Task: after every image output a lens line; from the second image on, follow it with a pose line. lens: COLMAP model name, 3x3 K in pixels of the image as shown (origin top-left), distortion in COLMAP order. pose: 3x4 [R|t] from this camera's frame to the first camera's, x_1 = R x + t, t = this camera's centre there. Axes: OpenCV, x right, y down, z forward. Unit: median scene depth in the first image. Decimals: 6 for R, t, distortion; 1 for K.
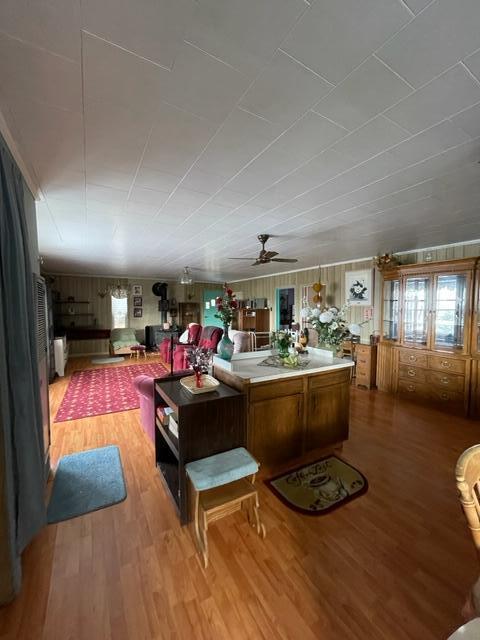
lens RADIAL K [[257.7, 0, 237.5], [0, 257.7, 319.8], [0, 0, 1]] dist [-0.005578, 0.000424]
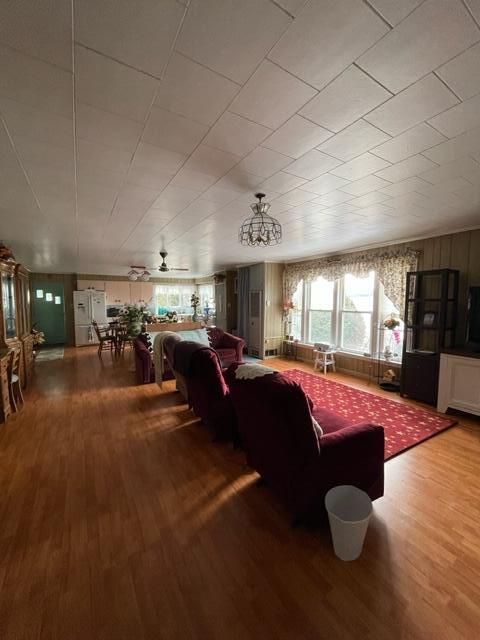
lens RADIAL K [[257.7, 0, 238.1], [0, 257.7, 318.9], [0, 0, 1]] dist [-0.005578, 0.000424]
pose [[-0.999443, 0.010458, -0.031677, -0.182774], [0.006358, 0.991899, 0.126873, -0.091506], [0.032747, 0.126601, -0.991413, 1.665382]]
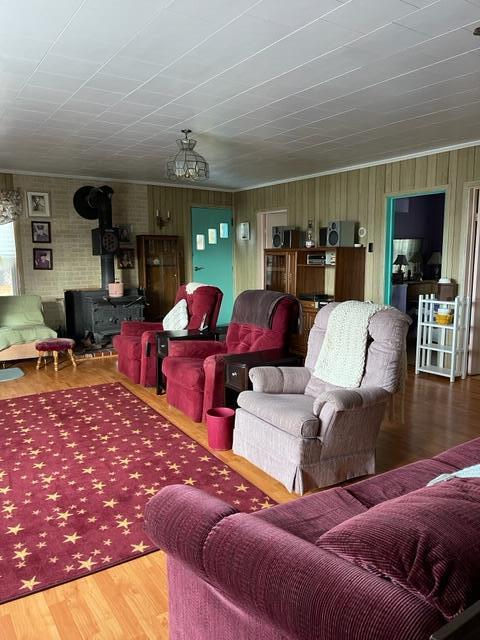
lens RADIAL K [[481.8, 0, 239.3], [0, 481.8, 327.1], [0, 0, 1]] dist [0.056060, -0.059924]
pose [[0.998153, -0.014697, 0.058938, -0.201428], [0.008403, 0.994368, 0.105653, 0.003884], [-0.060158, -0.104963, 0.992655, 0.322528]]
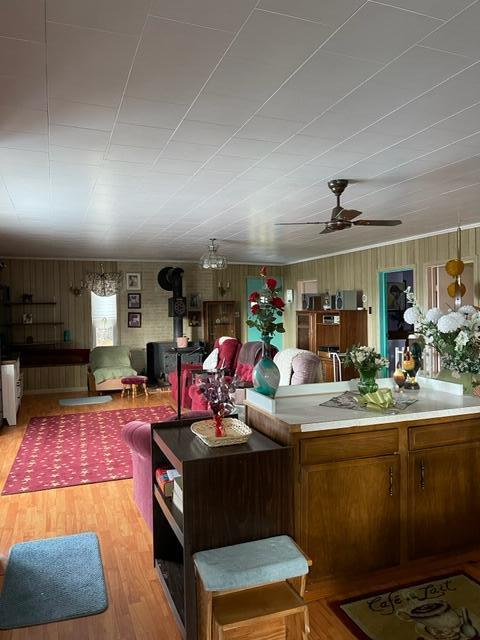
lens RADIAL K [[481.8, 0, 238.8], [0, 481.8, 323.8], [0, 0, 1]] dist [0.056060, -0.059924]
pose [[0.986907, -0.009882, -0.160985, 0.035429], [0.007216, 0.999827, -0.017135, 0.003618], [0.161127, 0.015749, 0.986808, -0.060348]]
